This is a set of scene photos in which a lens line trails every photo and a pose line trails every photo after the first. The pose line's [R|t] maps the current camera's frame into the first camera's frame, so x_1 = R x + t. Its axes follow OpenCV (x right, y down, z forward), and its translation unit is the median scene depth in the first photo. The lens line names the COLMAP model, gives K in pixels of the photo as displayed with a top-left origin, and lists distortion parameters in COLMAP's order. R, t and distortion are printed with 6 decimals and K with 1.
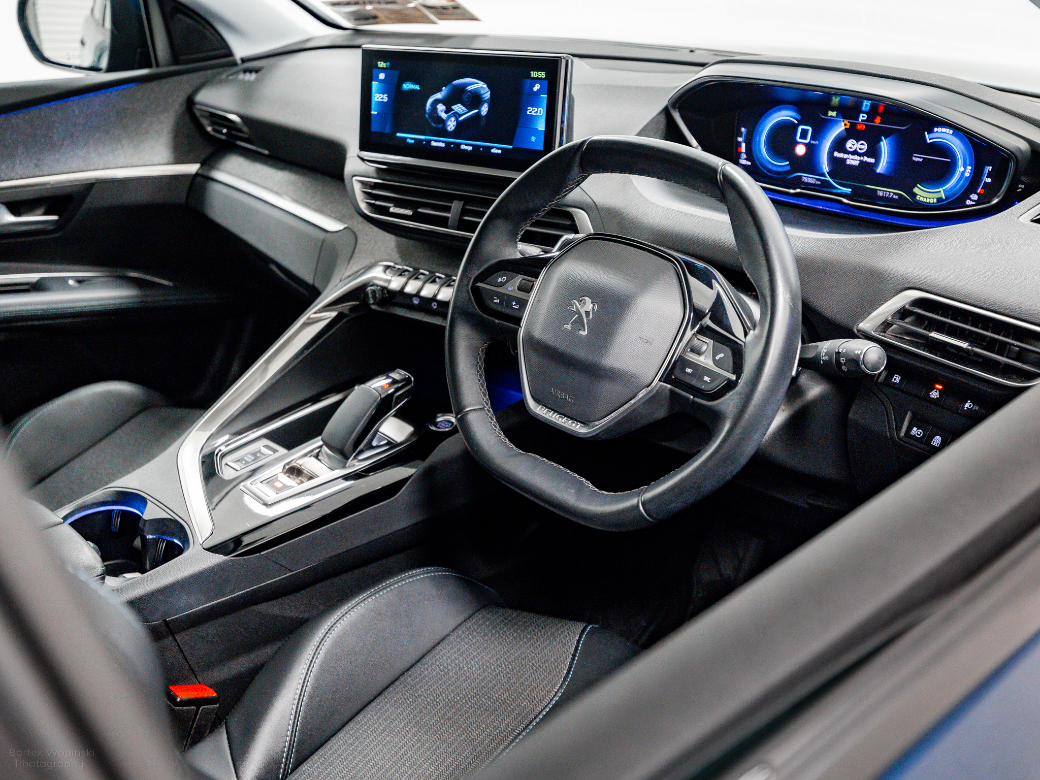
lens RADIAL K [[1067.6, 0, 520.8], [0, 1067.6, 391.4], [0, 0, 1]] dist [0.016891, 0.000000]
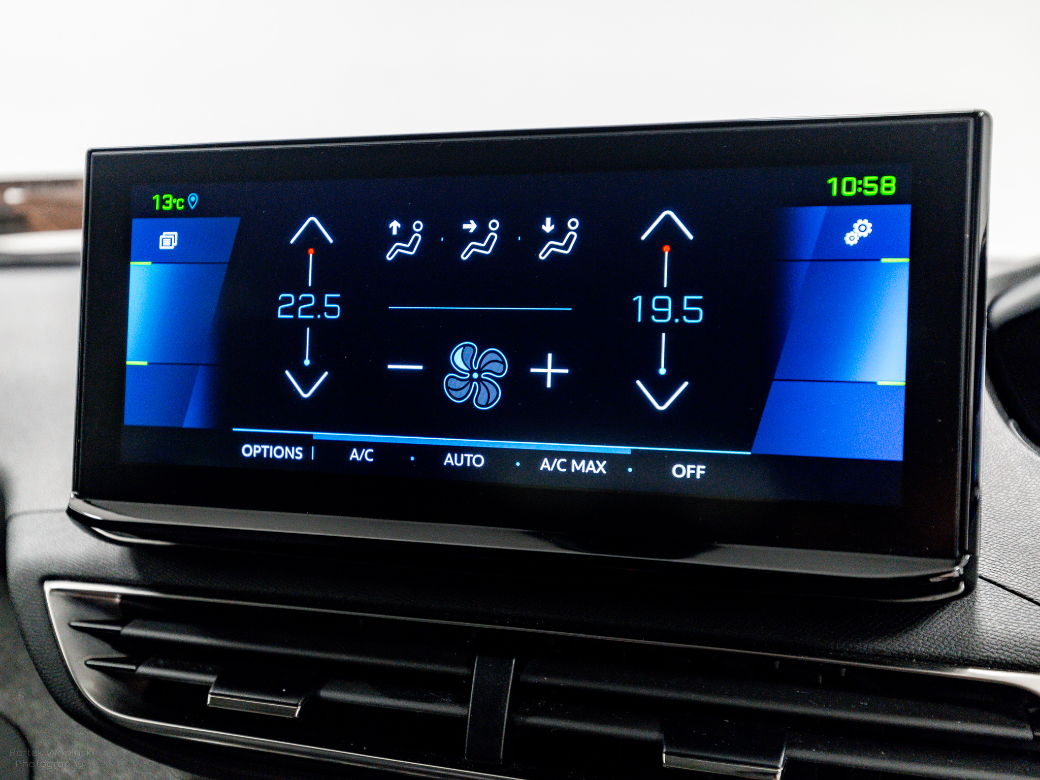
lens RADIAL K [[1067.6, 0, 459.4], [0, 1067.6, 393.6], [0, 0, 1]] dist [0.016891, 0.000000]
pose [[0.947188, -0.035599, 0.318698, -0.145441], [0.118395, 0.962427, -0.244370, -0.170301], [-0.298024, 0.269197, 0.915814, 0.704299]]
